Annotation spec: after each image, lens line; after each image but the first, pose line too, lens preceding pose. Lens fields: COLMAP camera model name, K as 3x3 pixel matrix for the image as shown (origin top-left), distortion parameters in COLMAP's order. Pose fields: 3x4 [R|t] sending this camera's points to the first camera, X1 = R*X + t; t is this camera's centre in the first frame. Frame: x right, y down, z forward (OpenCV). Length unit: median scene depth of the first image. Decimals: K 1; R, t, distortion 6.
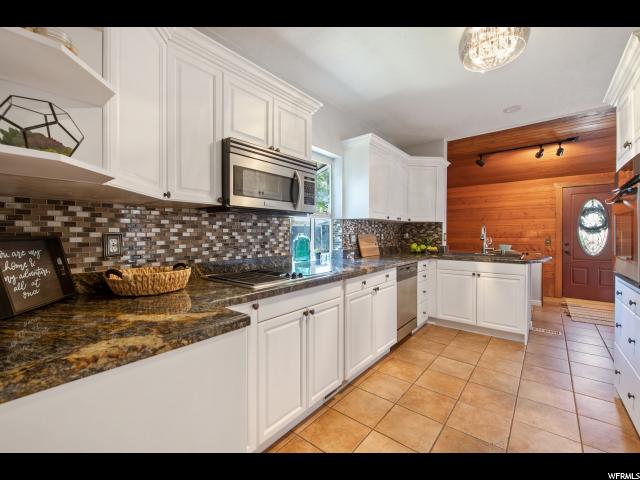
lens RADIAL K [[275.2, 0, 319.9], [0, 275.2, 225.2], [0, 0, 1]] dist [0.027863, 0.000049]
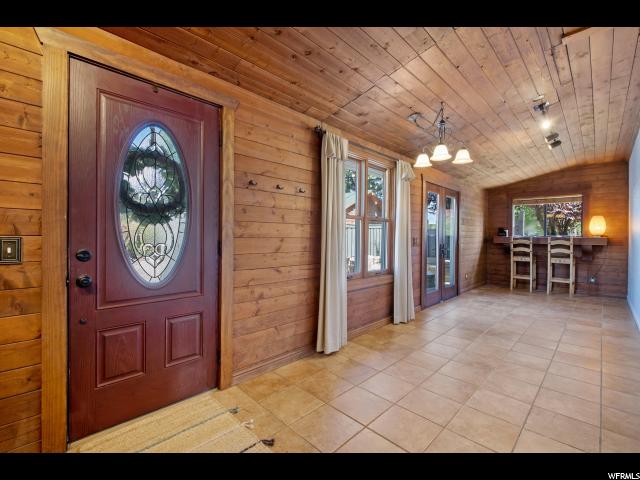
lens RADIAL K [[279.0, 0, 320.0], [0, 279.0, 240.0], [0, 0, 1]] dist [0.000616, 0.000115]
pose [[0.103575, -0.027550, 0.994240, 0.634876], [-0.017628, 0.999408, 0.029530, 0.035186], [-0.994465, -0.020585, 0.103028, 0.750397]]
